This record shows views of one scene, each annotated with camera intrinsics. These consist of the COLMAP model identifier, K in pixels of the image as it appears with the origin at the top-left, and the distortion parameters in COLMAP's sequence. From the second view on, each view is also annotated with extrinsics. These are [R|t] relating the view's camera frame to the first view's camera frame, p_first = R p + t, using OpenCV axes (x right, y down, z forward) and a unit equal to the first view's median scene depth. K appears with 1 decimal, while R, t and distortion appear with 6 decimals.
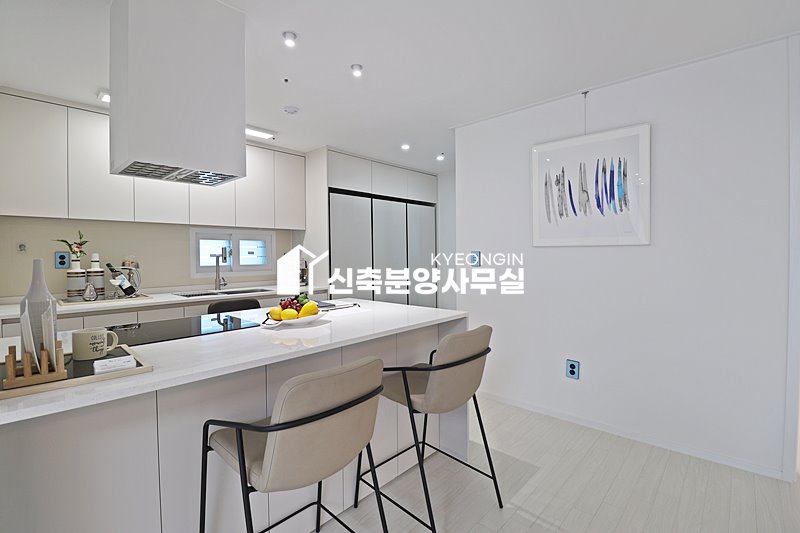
lens RADIAL K [[370.4, 0, 401.2], [0, 370.4, 259.7], [0, 0, 1]] dist [-0.016357, -0.003265]
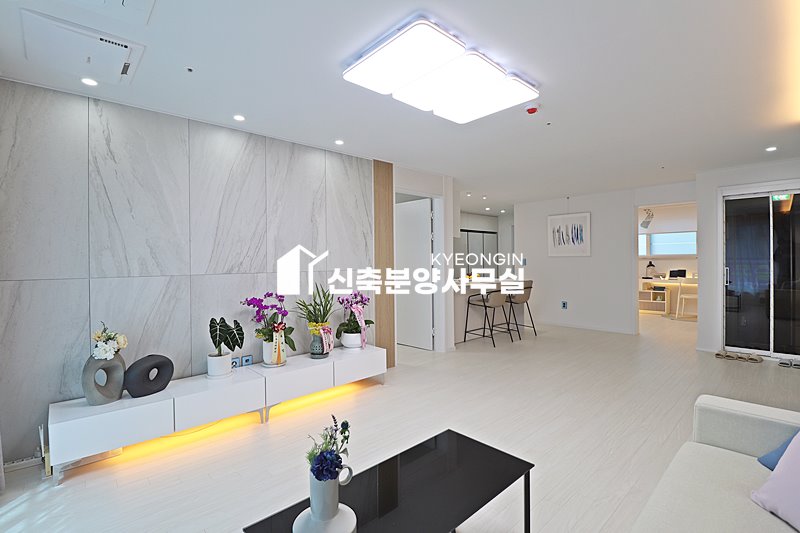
lens RADIAL K [[370.4, 0, 401.0], [0, 370.4, 262.4], [0, 0, 1]] dist [-0.016357, -0.003265]
pose [[0.997130, -0.000848, -0.075708, -0.478420], [-0.000121, 0.999918, -0.012801, 0.037374], [0.075712, 0.012773, 0.997048, -1.676766]]
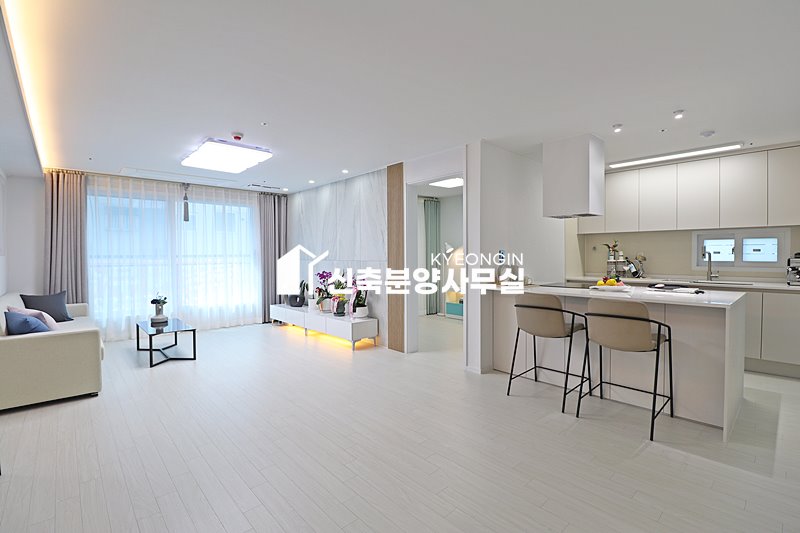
lens RADIAL K [[370.4, 0, 400.5], [0, 370.4, 262.7], [0, 0, 1]] dist [-0.016357, -0.003265]
pose [[-0.081565, 0.022383, -0.996417, 1.112971], [-0.015221, 0.999603, 0.023701, 0.013389], [0.996552, 0.017099, -0.081192, 0.081077]]
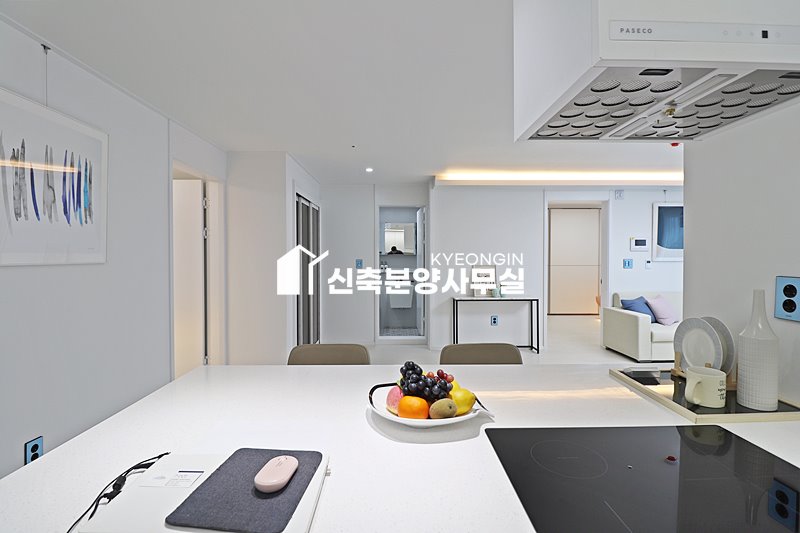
lens RADIAL K [[370.4, 0, 399.8], [0, 370.4, 258.6], [0, 0, 1]] dist [-0.016357, -0.003265]
pose [[-0.687013, 0.005139, 0.726627, -0.455042], [0.022587, 0.999643, 0.014285, -0.044286], [-0.726294, 0.026226, -0.686884, 0.984176]]
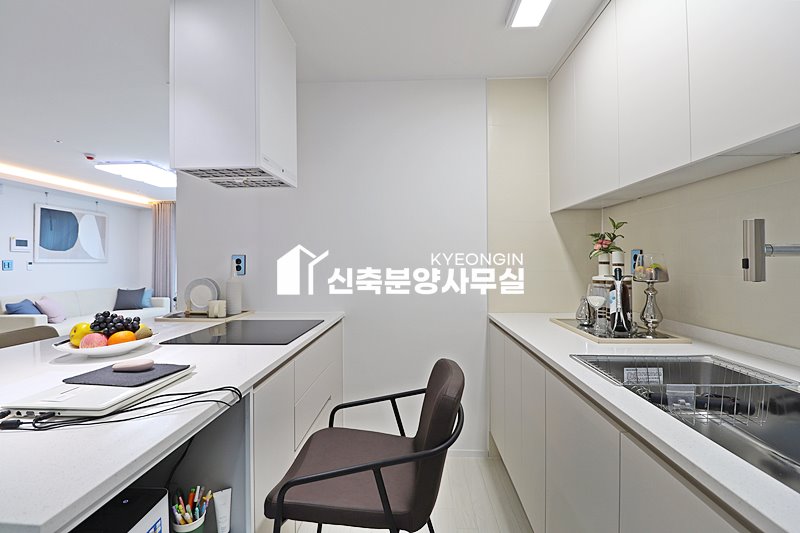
lens RADIAL K [[370.4, 0, 398.3], [0, 370.4, 262.9], [0, 0, 1]] dist [-0.016357, -0.003265]
pose [[-0.763845, 0.013665, -0.645256, -0.178851], [0.000166, 0.999780, 0.020977, -0.009001], [0.645400, 0.015916, -0.763679, 1.339815]]
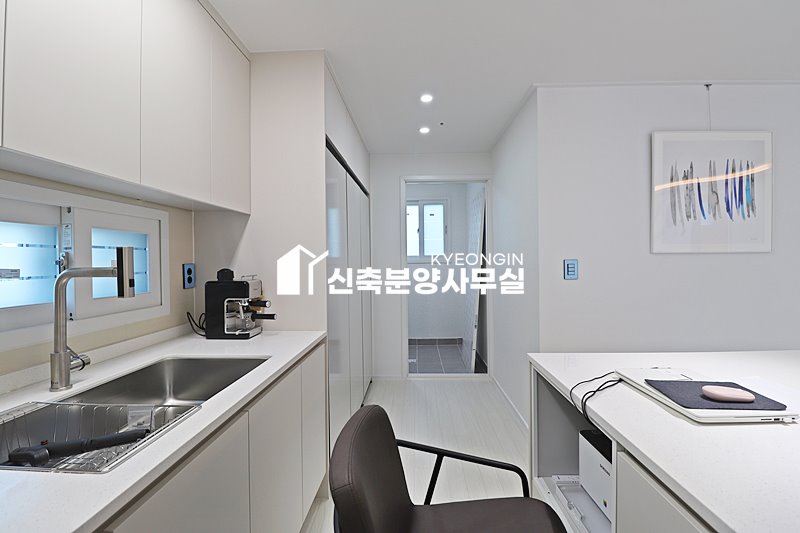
lens RADIAL K [[370.4, 0, 401.7], [0, 370.4, 262.7], [0, 0, 1]] dist [-0.016357, -0.003265]
pose [[0.766765, -0.001283, 0.641926, -0.659829], [0.013848, 0.999798, -0.014543, -0.010177], [-0.641778, 0.020041, 0.766629, 0.799005]]
